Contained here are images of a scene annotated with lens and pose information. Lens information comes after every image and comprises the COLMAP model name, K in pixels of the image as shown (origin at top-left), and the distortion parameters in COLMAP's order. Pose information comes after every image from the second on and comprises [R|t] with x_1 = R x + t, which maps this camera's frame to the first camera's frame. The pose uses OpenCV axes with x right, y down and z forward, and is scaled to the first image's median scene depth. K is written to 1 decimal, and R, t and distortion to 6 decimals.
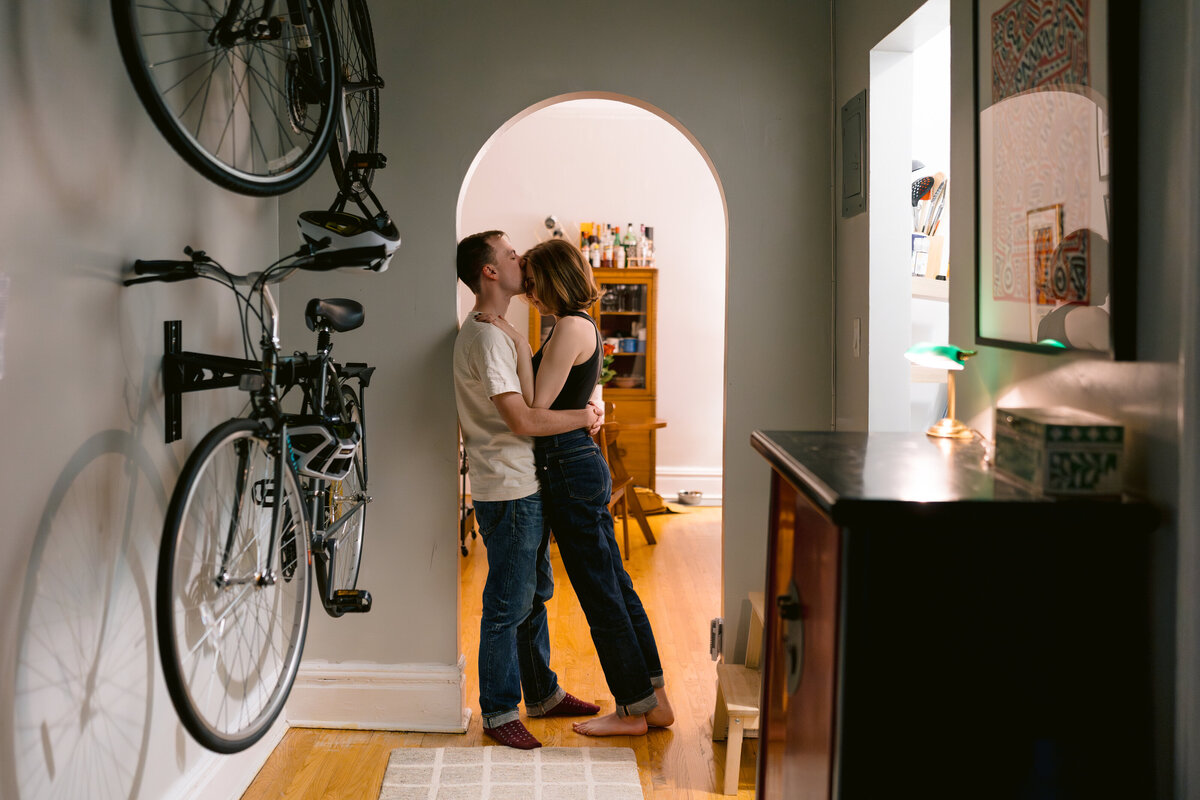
lens RADIAL K [[1148.3, 0, 600.0], [0, 1148.3, 400.0], [0, 0, 1]] dist [0.013397, -0.028998]
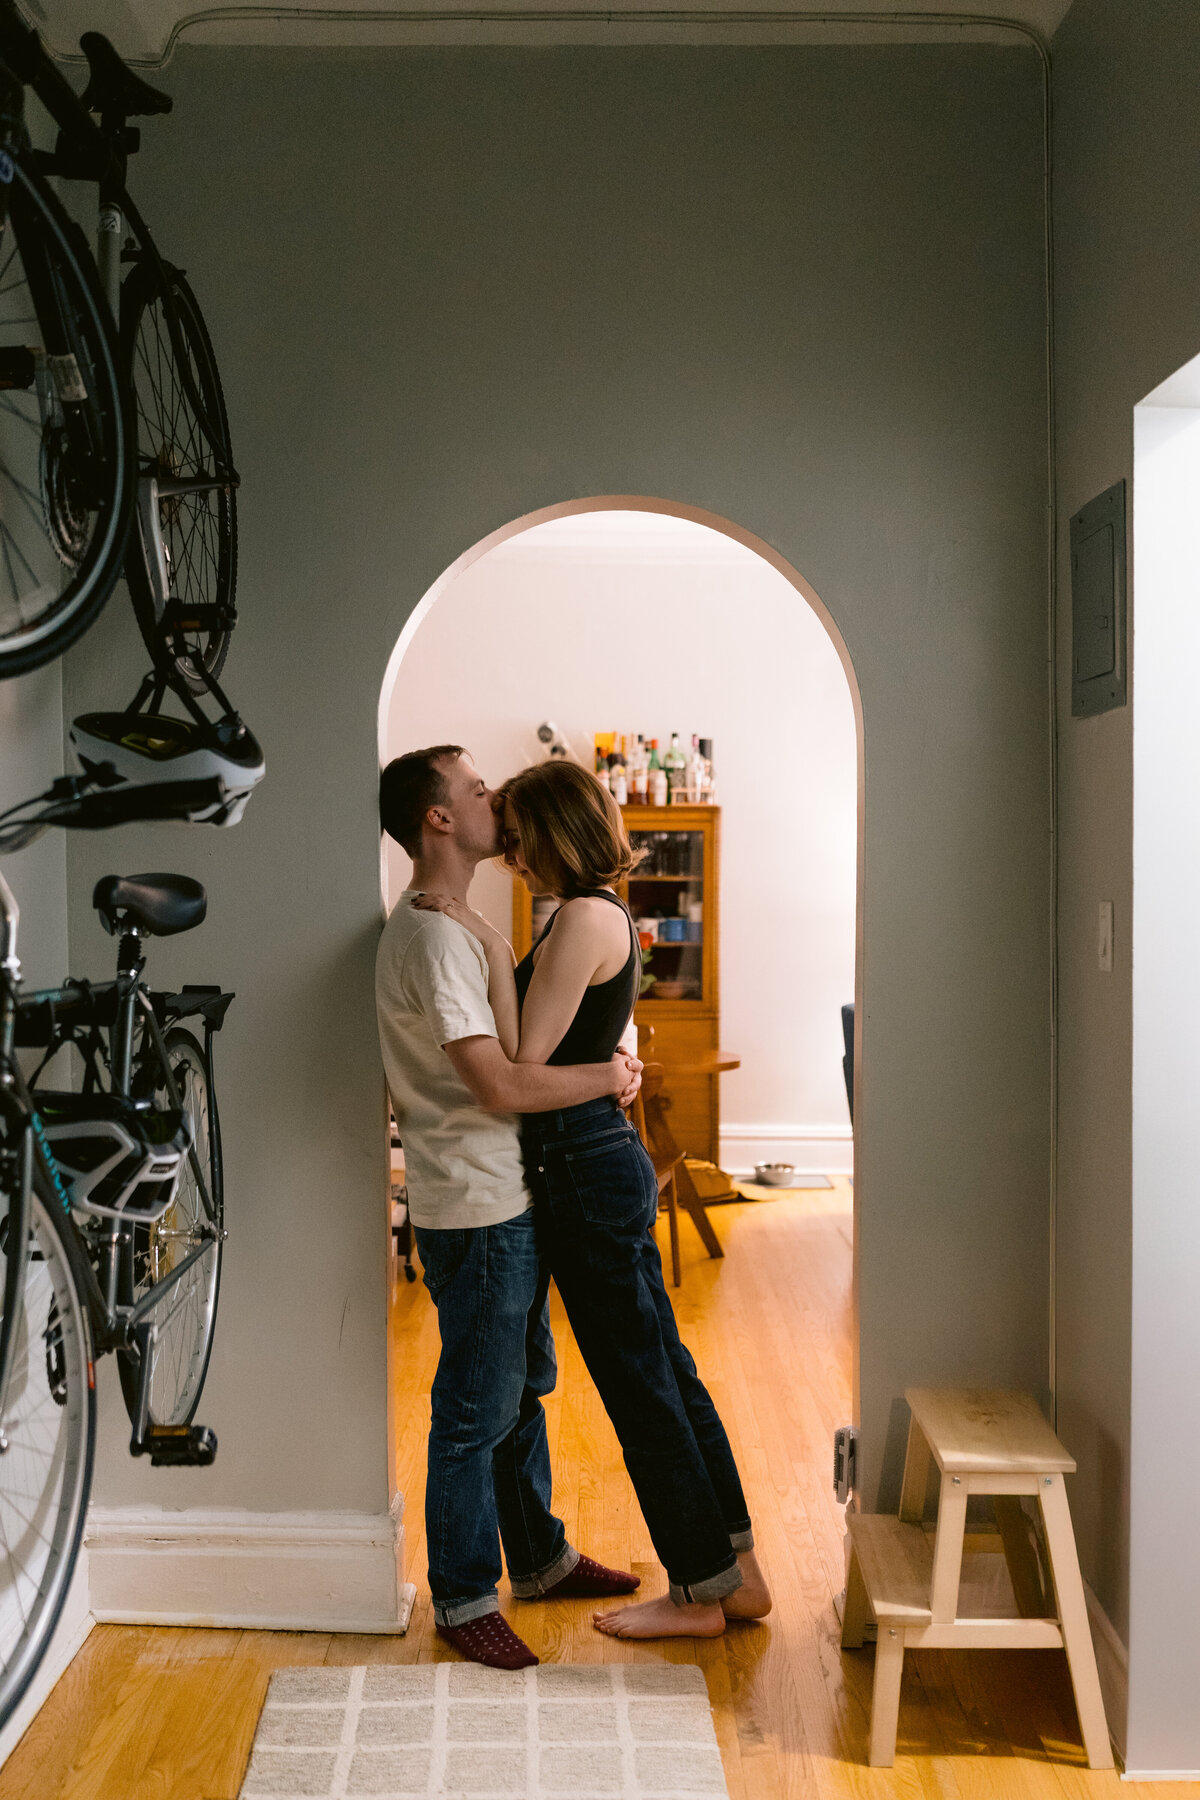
lens RADIAL K [[1744.2, 0, 619.0], [0, 1744.2, 1016.2], [0, 0, 1]] dist [-0.013471, 0.010549]
pose [[0.999960, -0.008512, -0.002789, -0.006179], [0.008533, 0.999935, 0.007538, -0.021181], [0.002725, -0.007562, 0.999968, 0.146711]]
